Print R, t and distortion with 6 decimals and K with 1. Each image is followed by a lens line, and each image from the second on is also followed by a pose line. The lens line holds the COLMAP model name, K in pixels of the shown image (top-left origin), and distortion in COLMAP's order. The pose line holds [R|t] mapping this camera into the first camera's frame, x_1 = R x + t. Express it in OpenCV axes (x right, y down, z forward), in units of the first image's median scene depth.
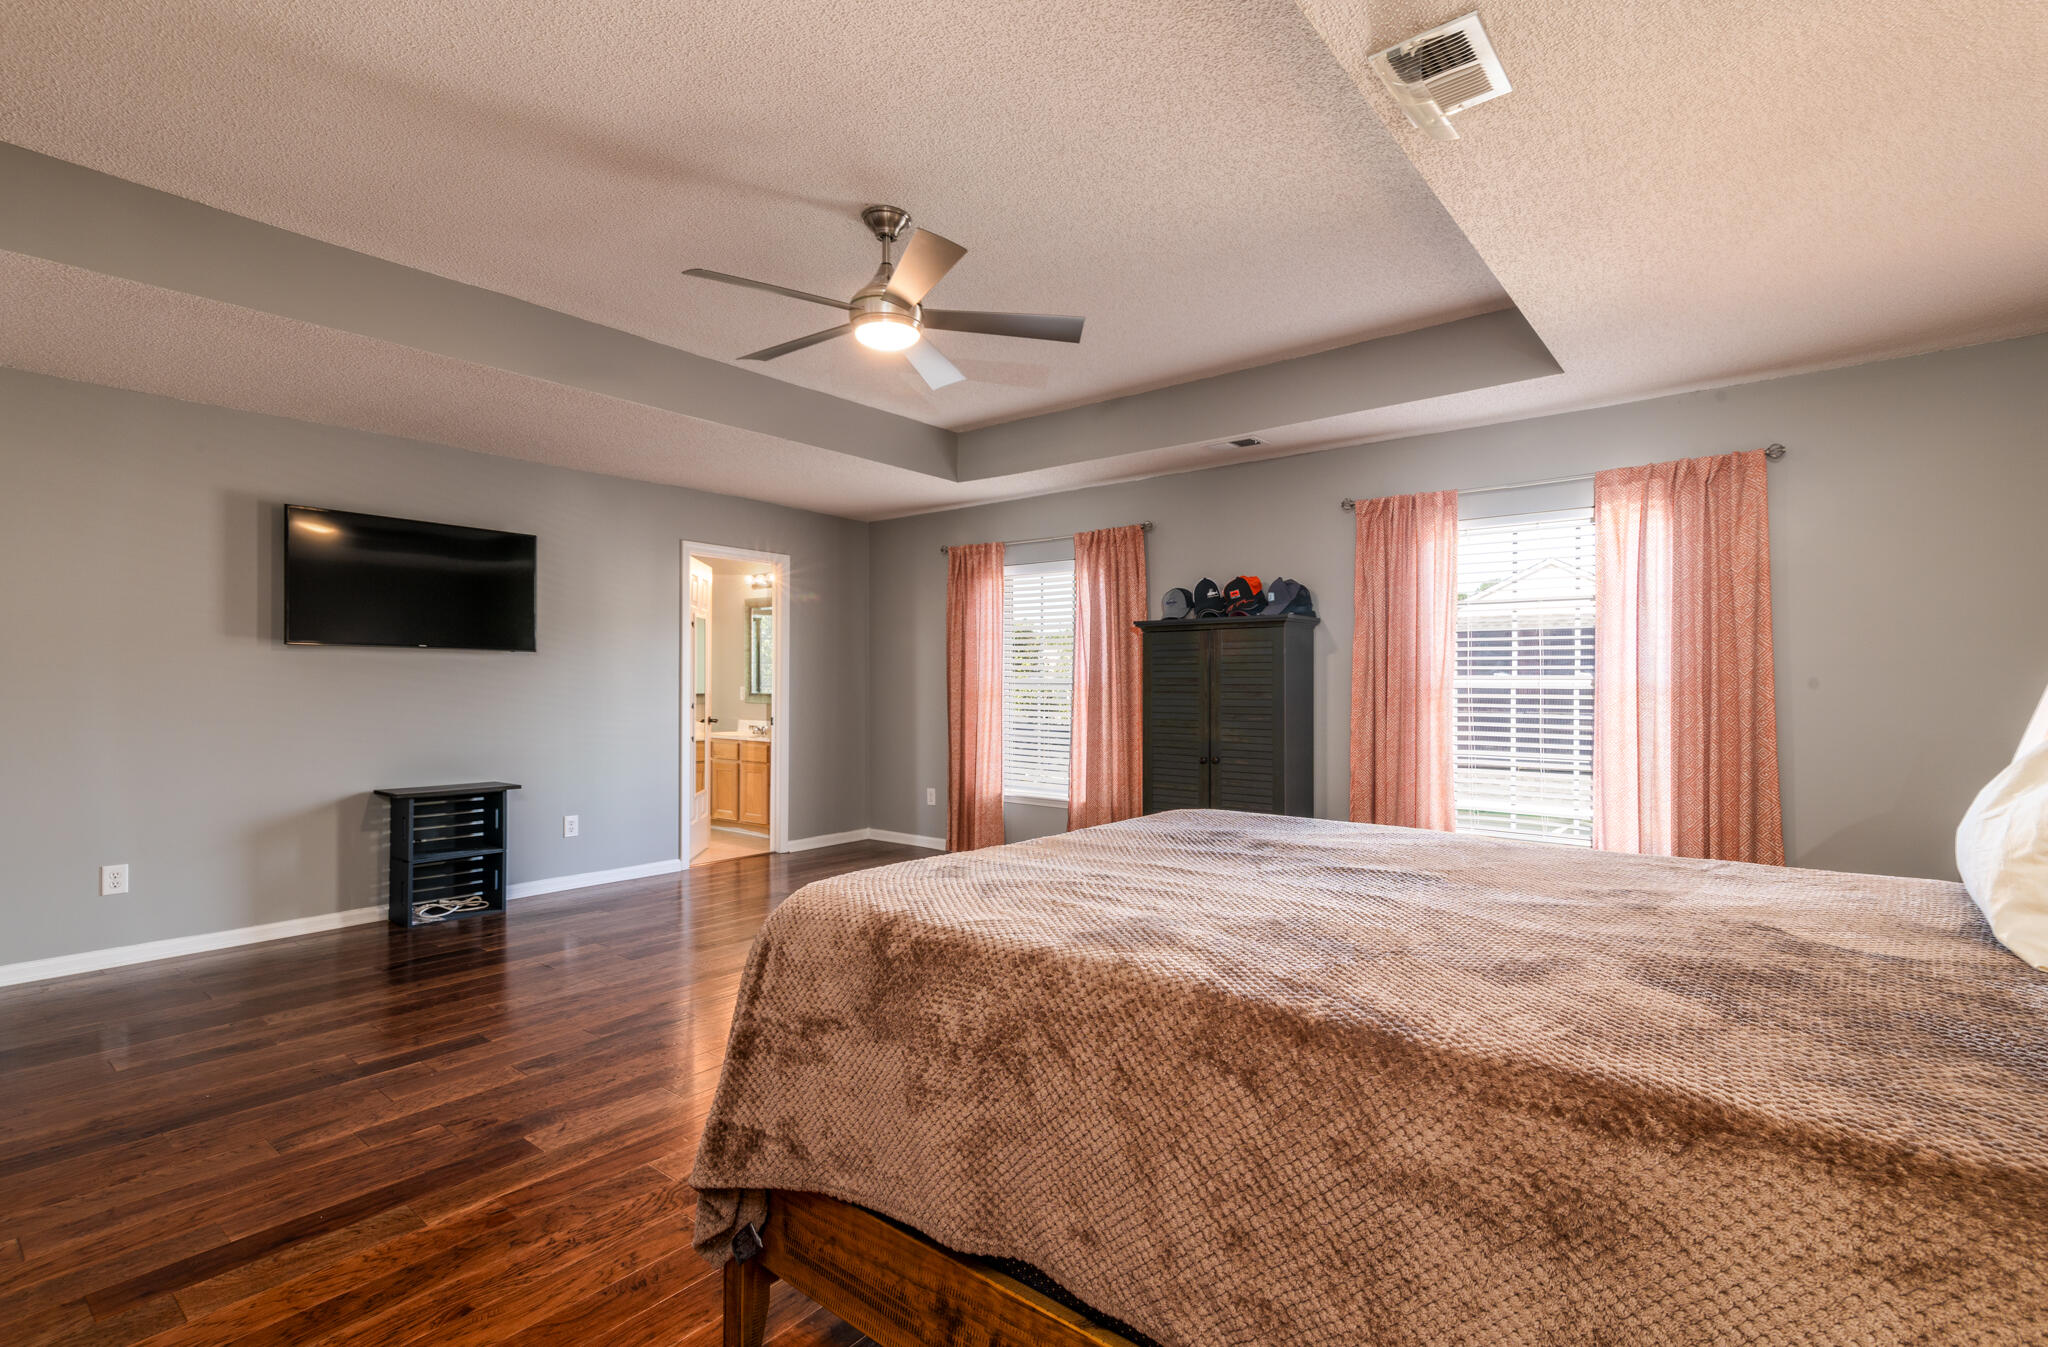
lens RADIAL K [[953.5, 0, 1006.5], [0, 953.5, 677.6], [0, 0, 1]] dist [0.005225, 0.000520]
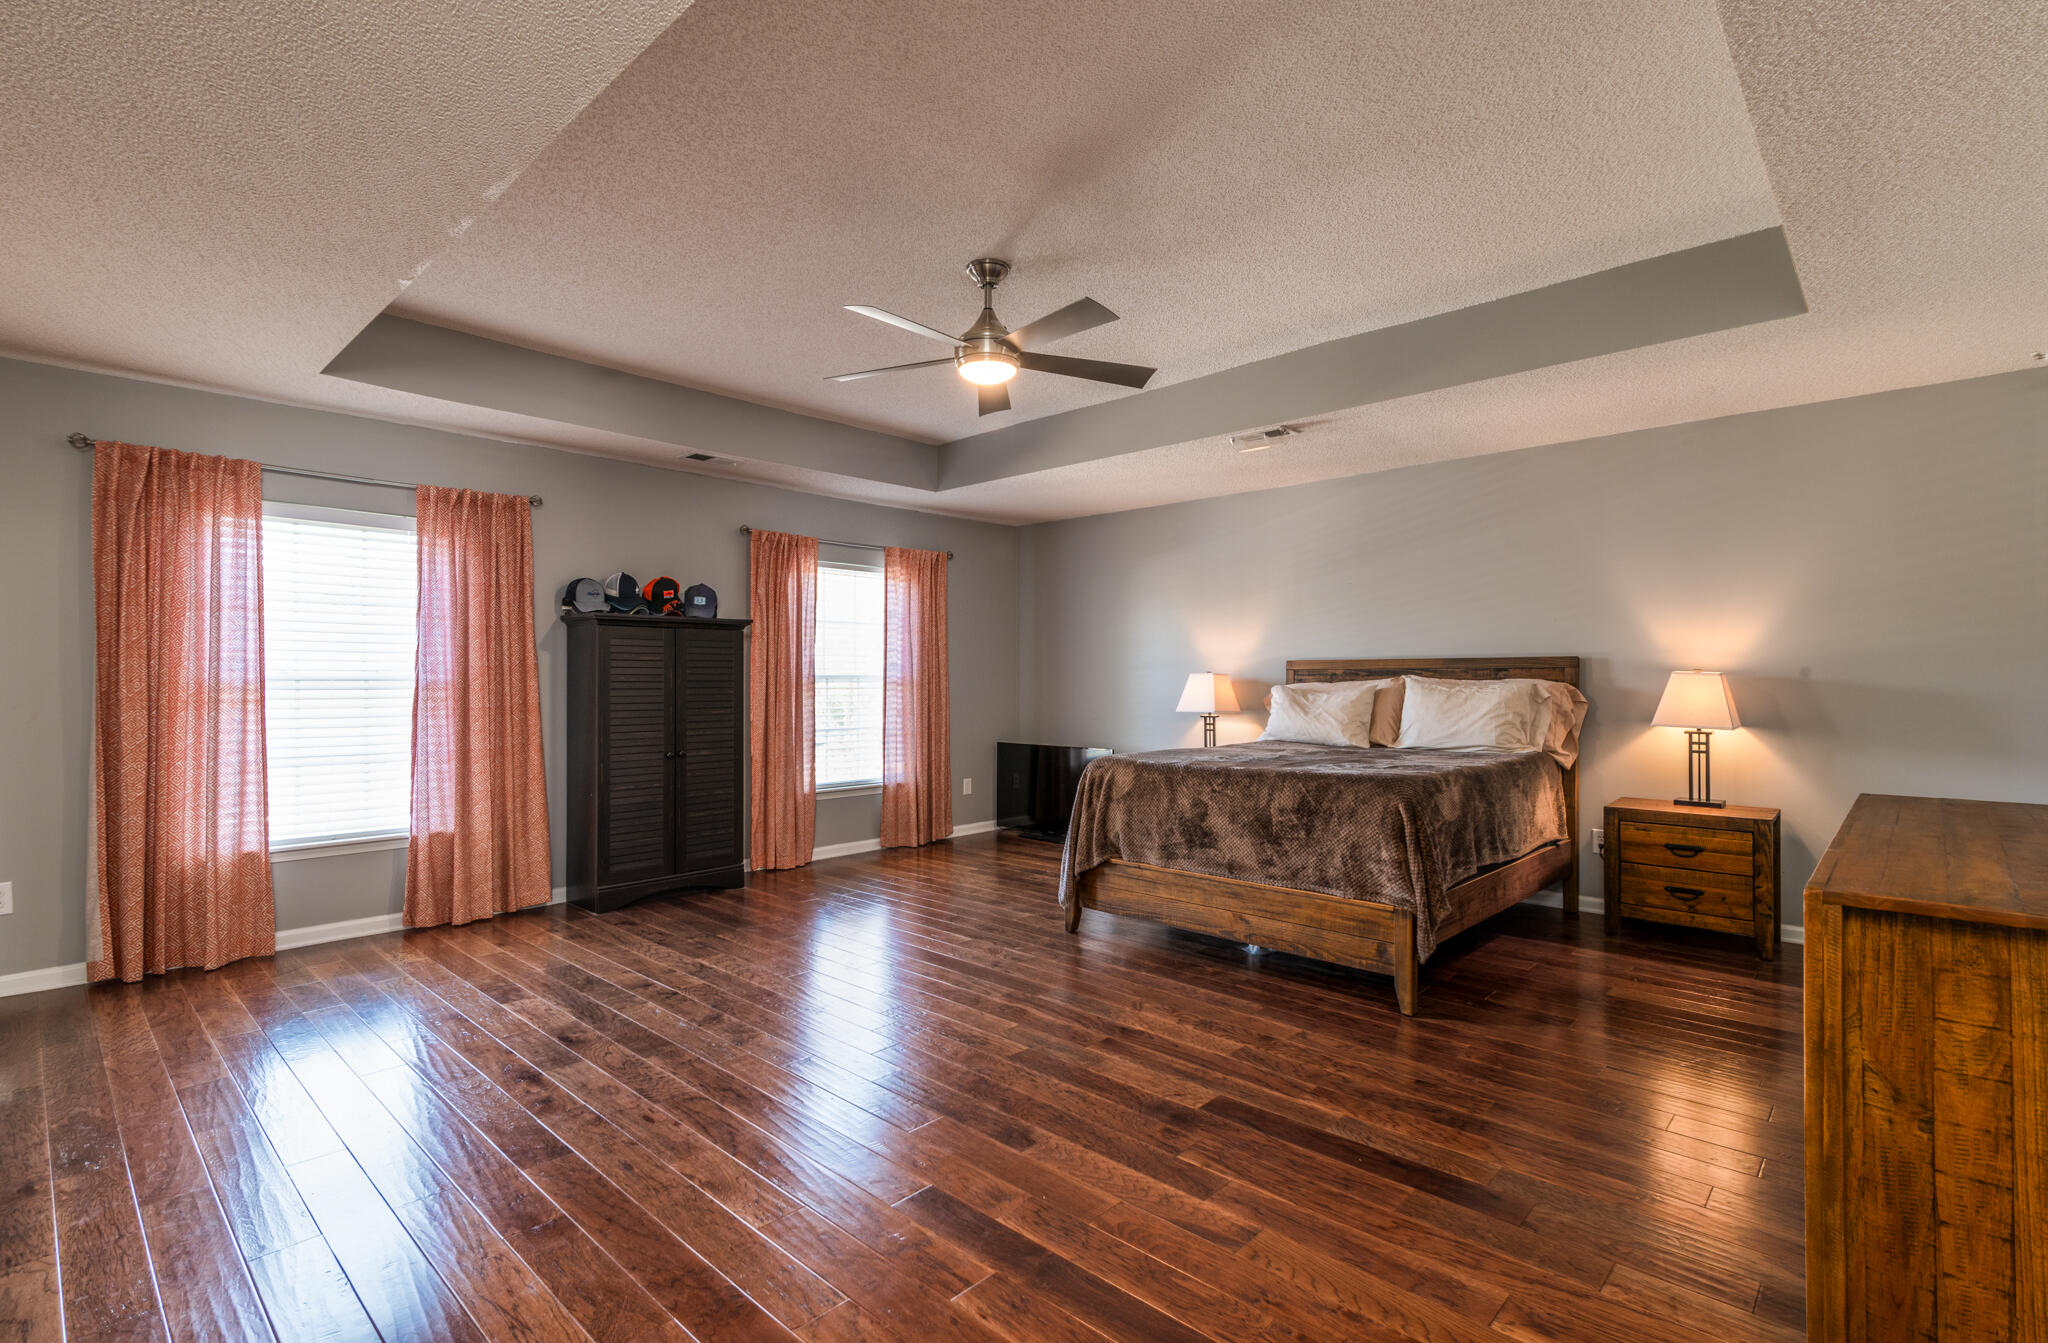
lens RADIAL K [[953.5, 0, 1006.6], [0, 953.5, 674.5], [0, 0, 1]] dist [0.005225, 0.000520]
pose [[0.080447, 0.000962, 0.996758, -1.041294], [-0.005800, 0.999983, -0.000497, -0.002336], [-0.996742, -0.005741, 0.080452, 0.739830]]
